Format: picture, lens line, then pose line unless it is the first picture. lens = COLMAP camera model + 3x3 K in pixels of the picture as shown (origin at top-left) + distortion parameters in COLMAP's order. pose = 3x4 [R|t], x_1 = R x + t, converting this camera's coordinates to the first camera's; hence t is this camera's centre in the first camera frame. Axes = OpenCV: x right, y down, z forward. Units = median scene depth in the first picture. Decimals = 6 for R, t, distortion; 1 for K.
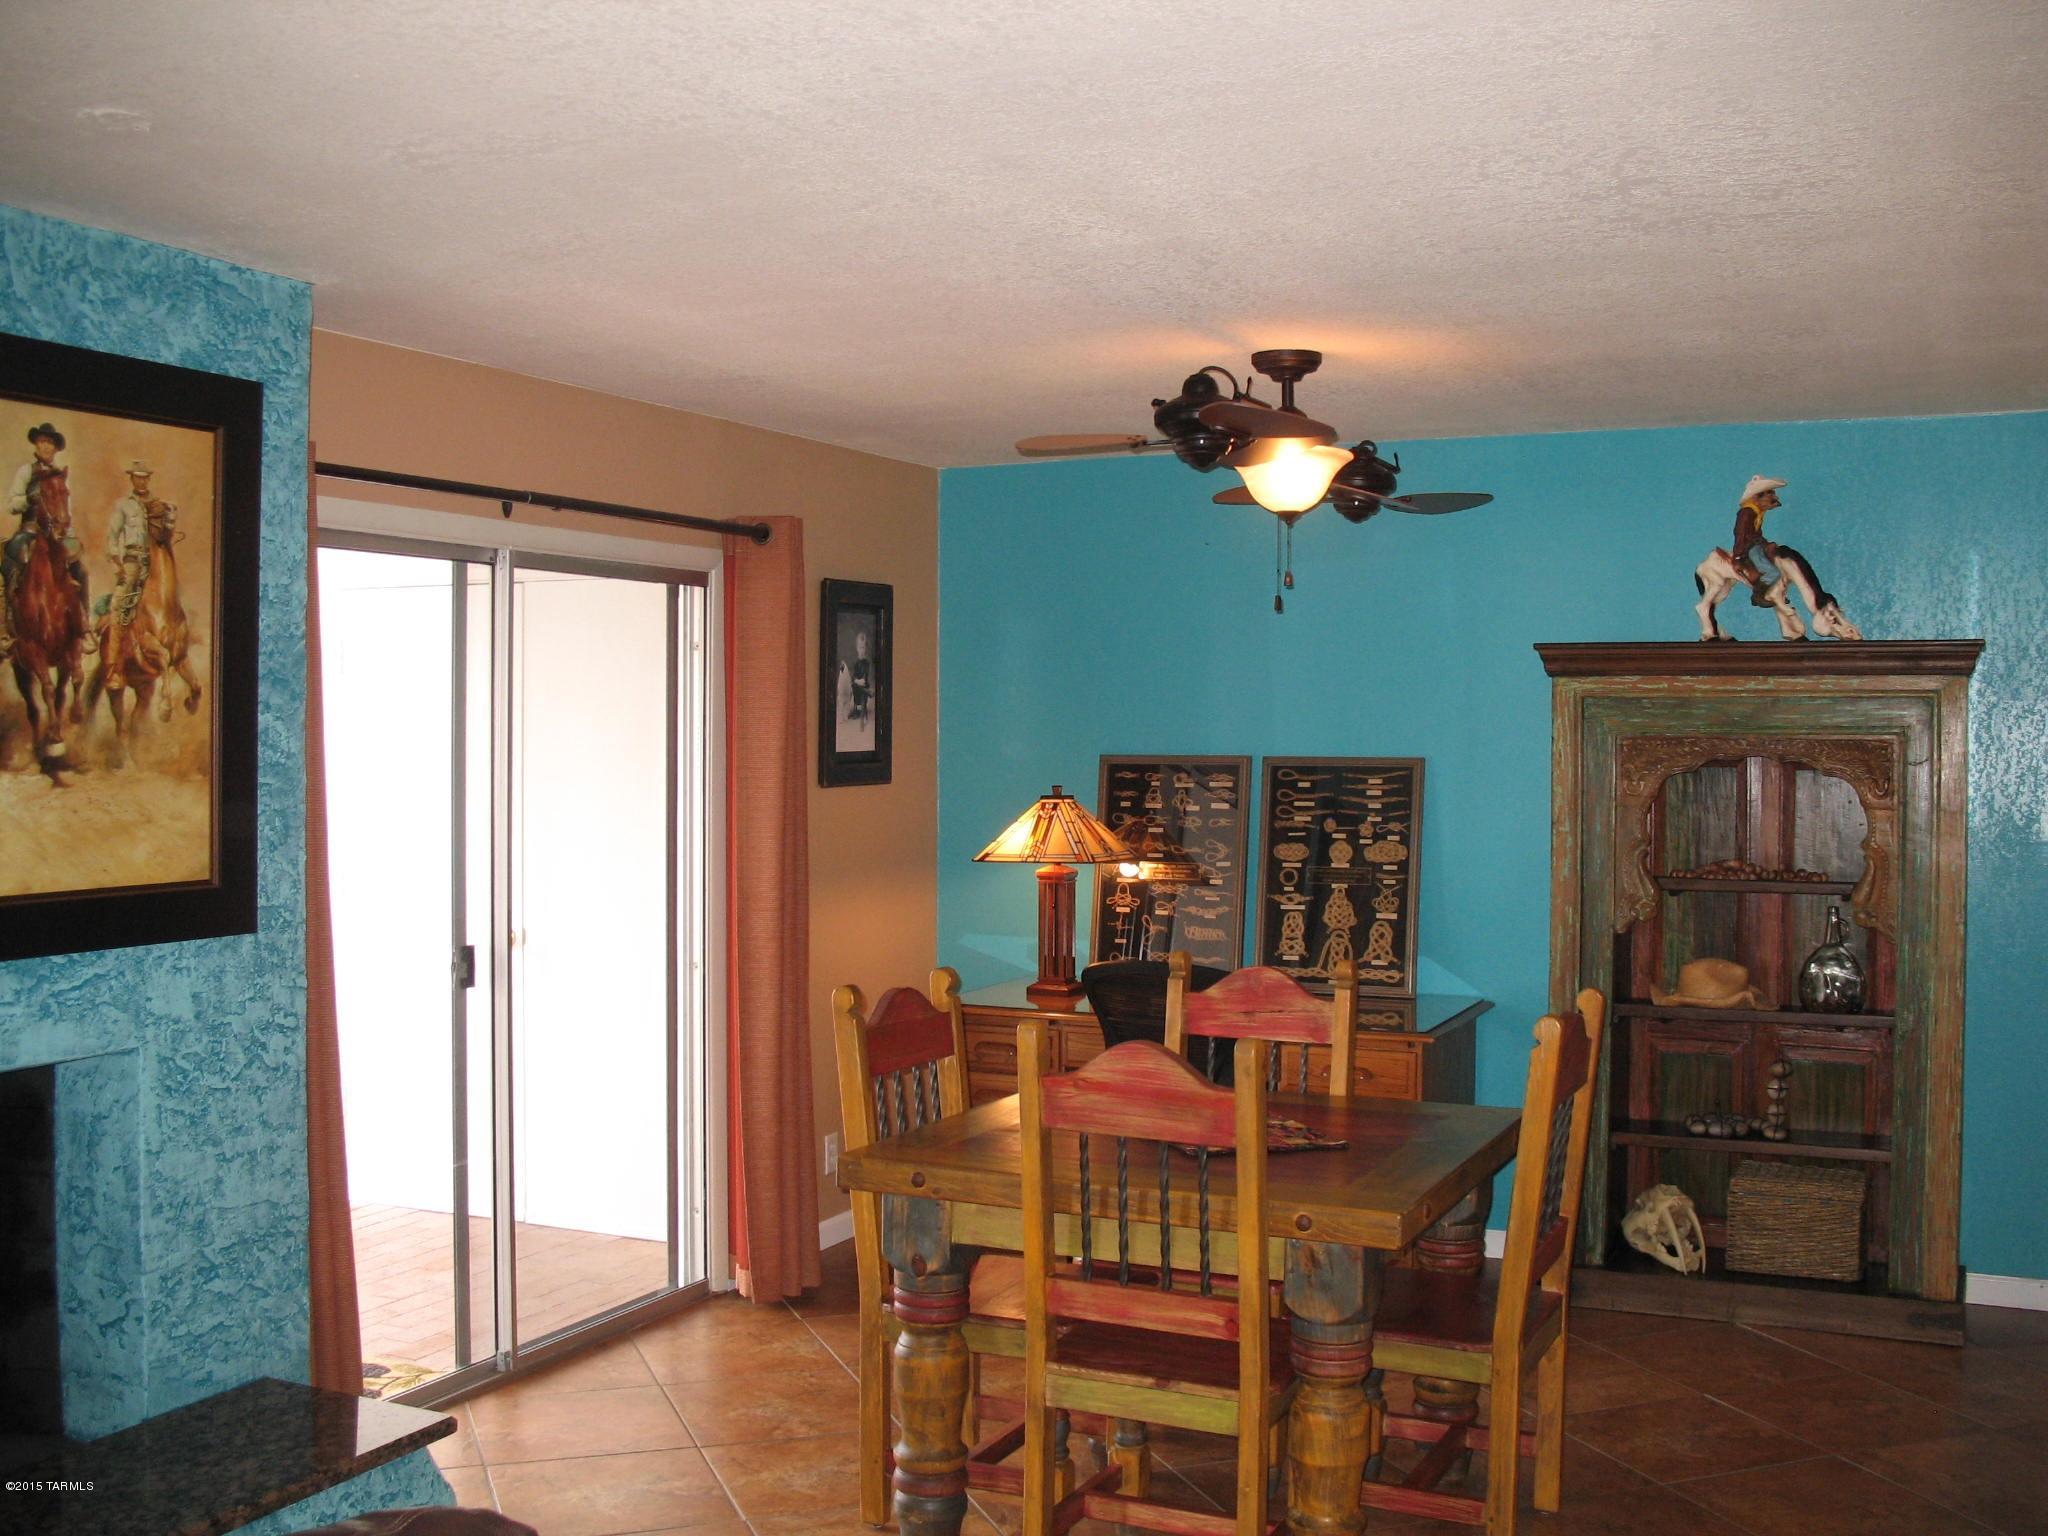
lens RADIAL K [[2125.5, 0, 1024.0], [0, 2125.5, 768.0], [0, 0, 1]] dist [-0.191956, 0.222140]
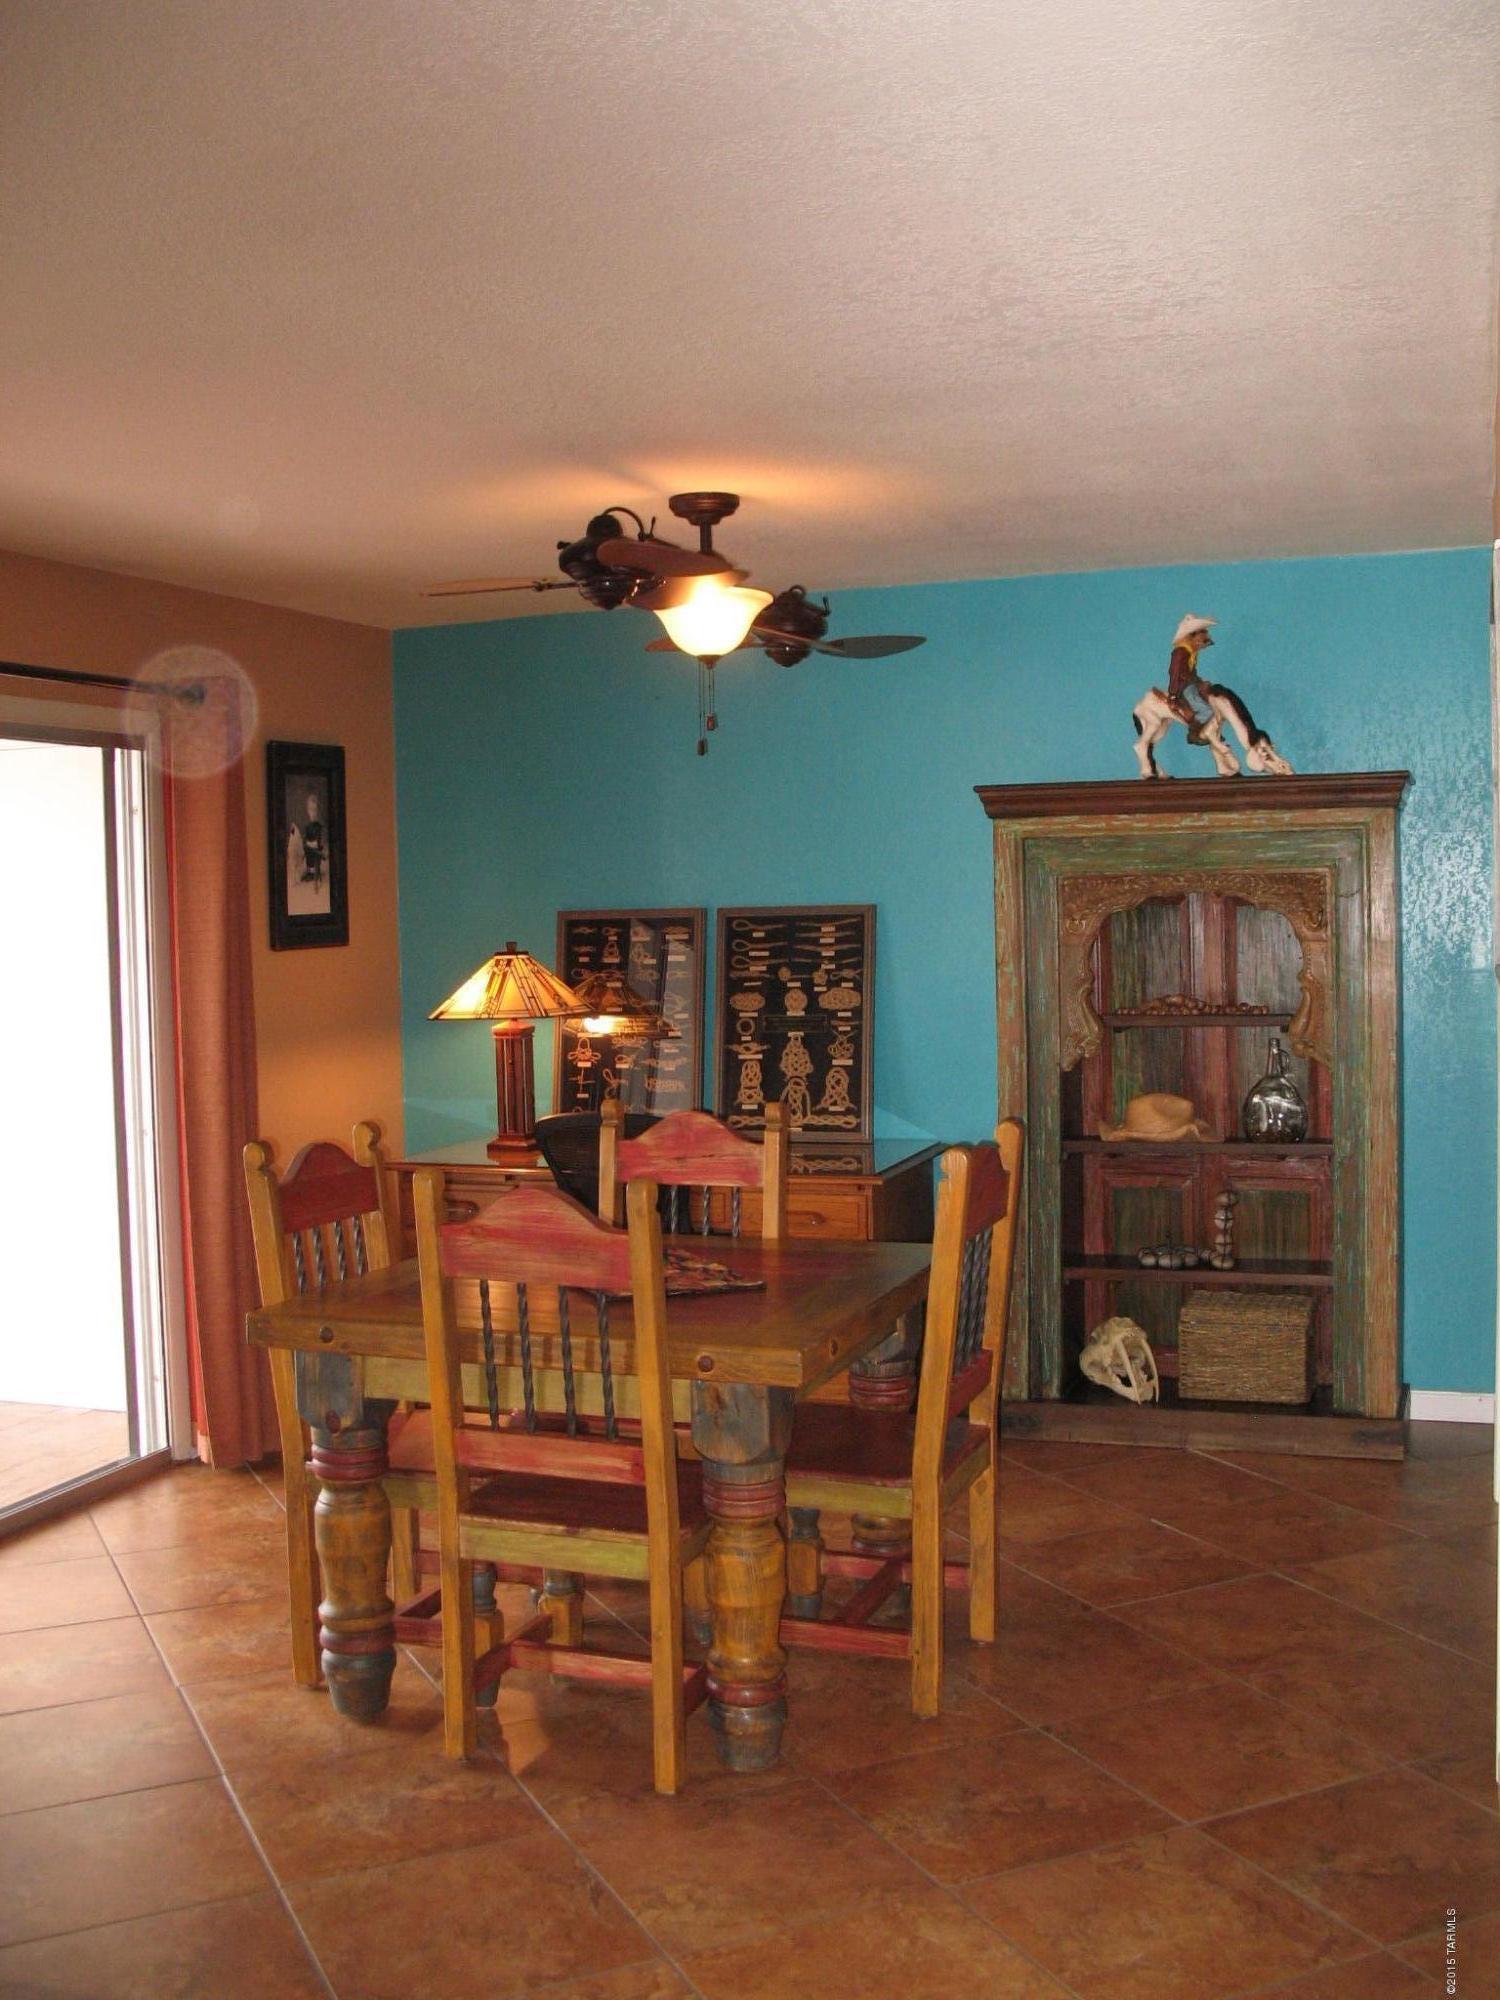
lens RADIAL K [[2075.7, 0, 750.0], [0, 2075.7, 1000.0], [0, 0, 1]] dist [-0.191956, 0.222140]
pose [[0.995501, -0.030544, 0.089693, 0.046980], [0.027886, 0.999138, 0.030744, 0.010321], [-0.090555, -0.028105, 0.995495, 0.022154]]
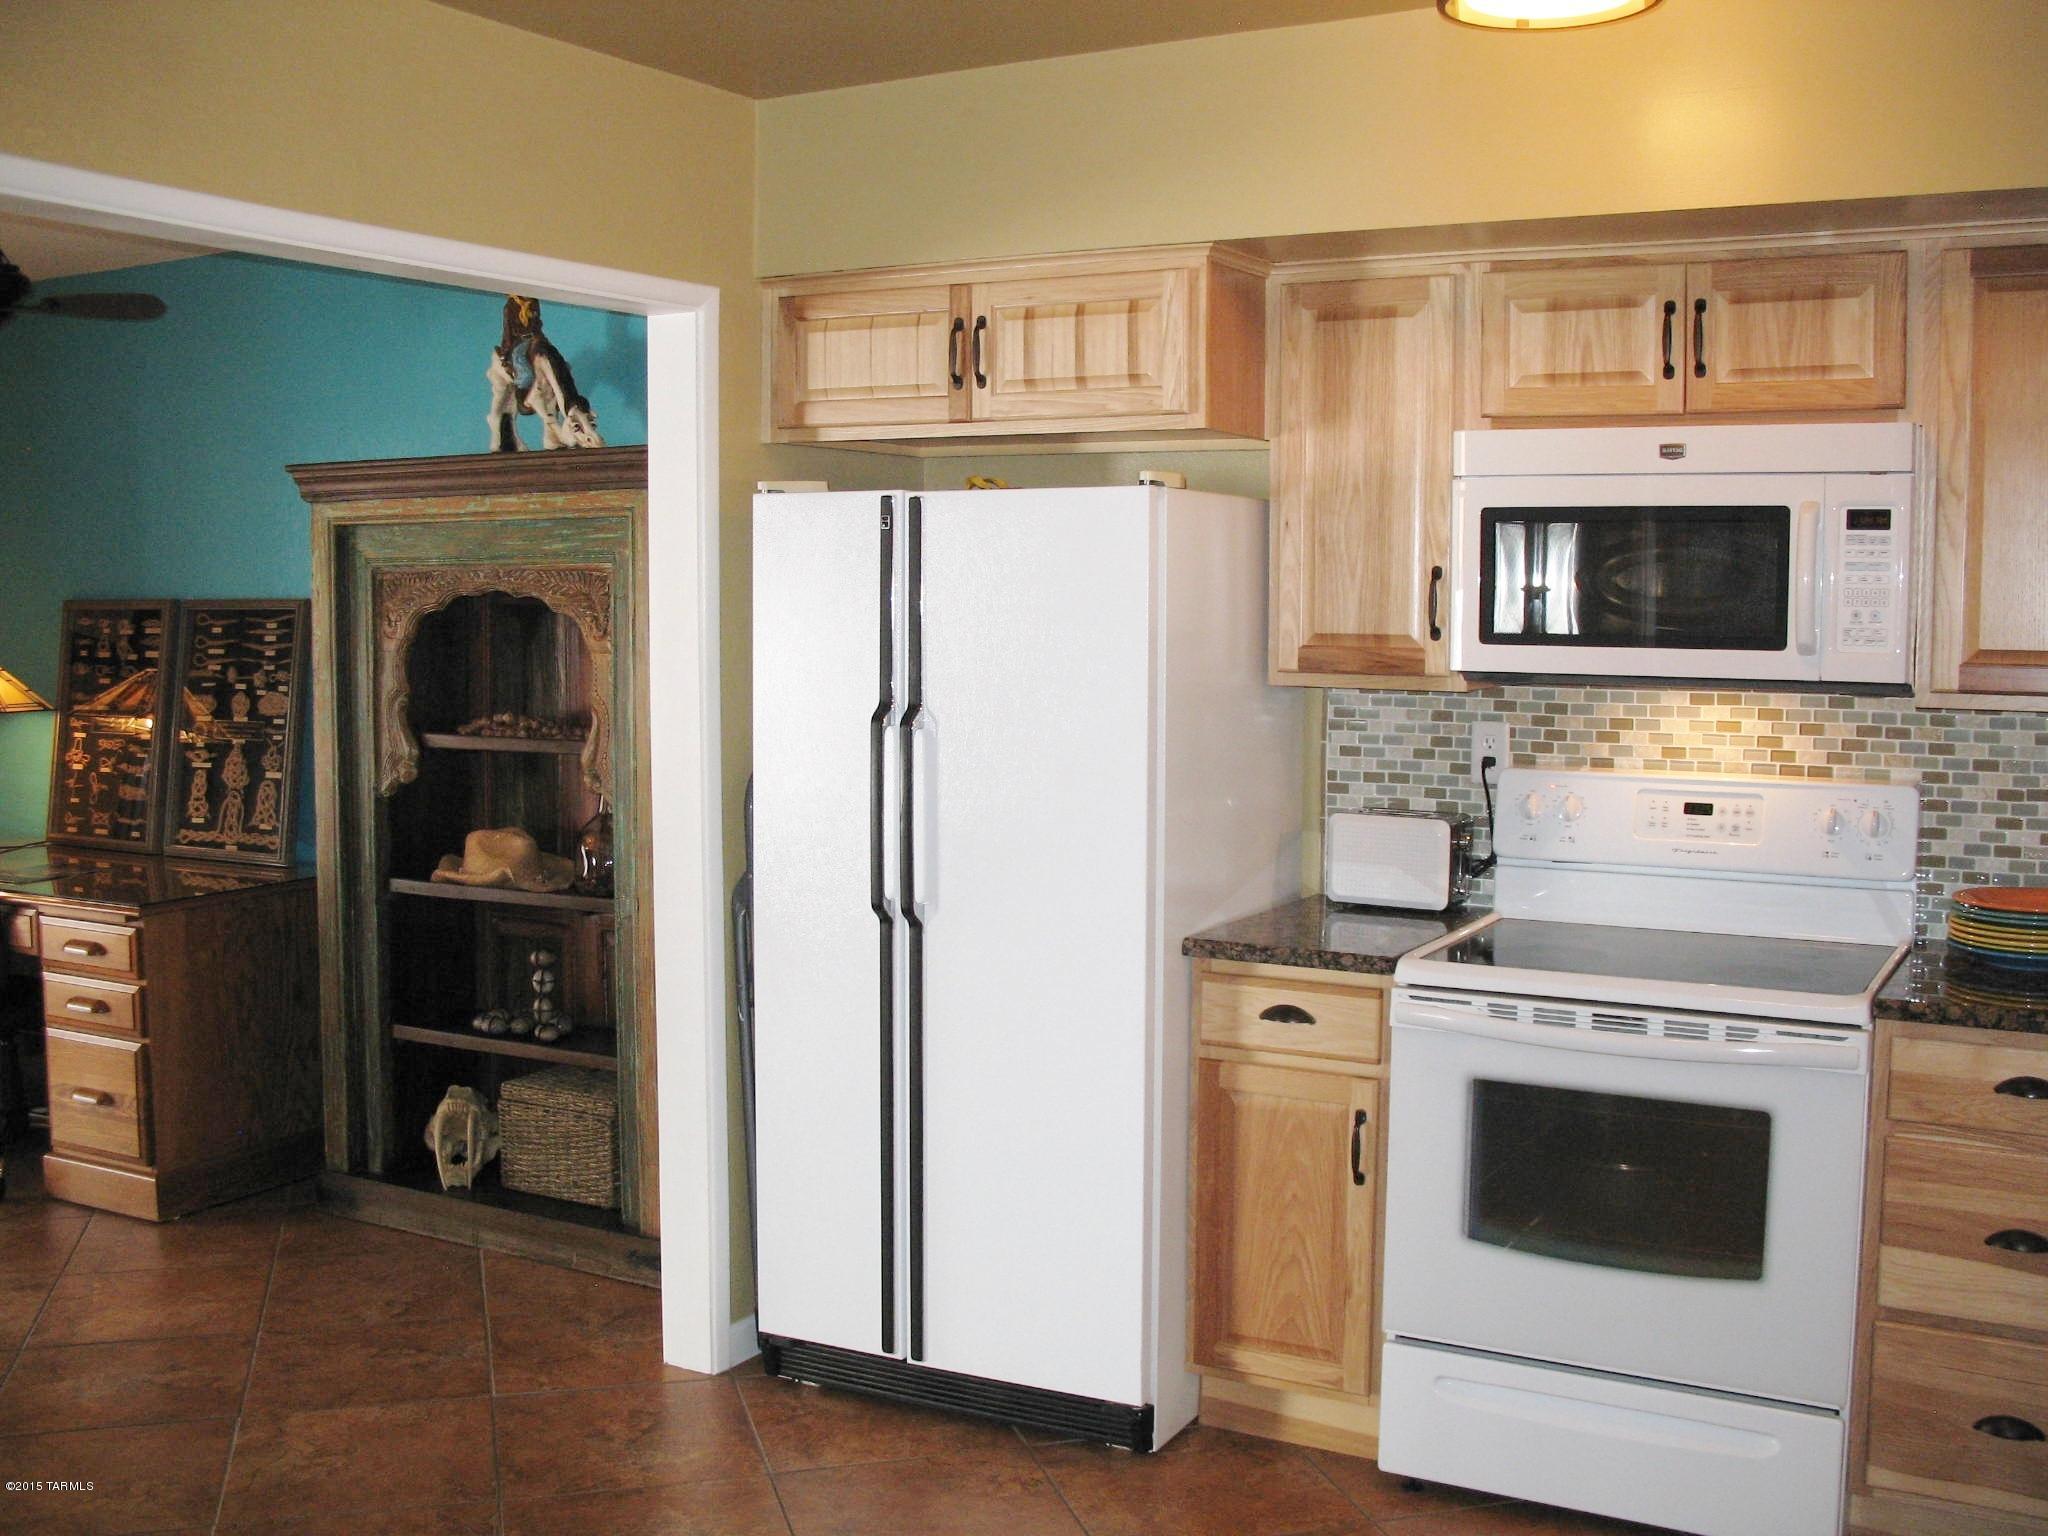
lens RADIAL K [[2125.5, 0, 1024.0], [0, 2125.5, 768.0], [0, 0, 1]] dist [-0.191956, 0.222140]
pose [[0.997245, 0.004657, -0.074032, 0.657341], [0.000054, 0.997981, 0.063505, 0.012620], [0.074178, -0.063334, 0.995232, 0.166174]]
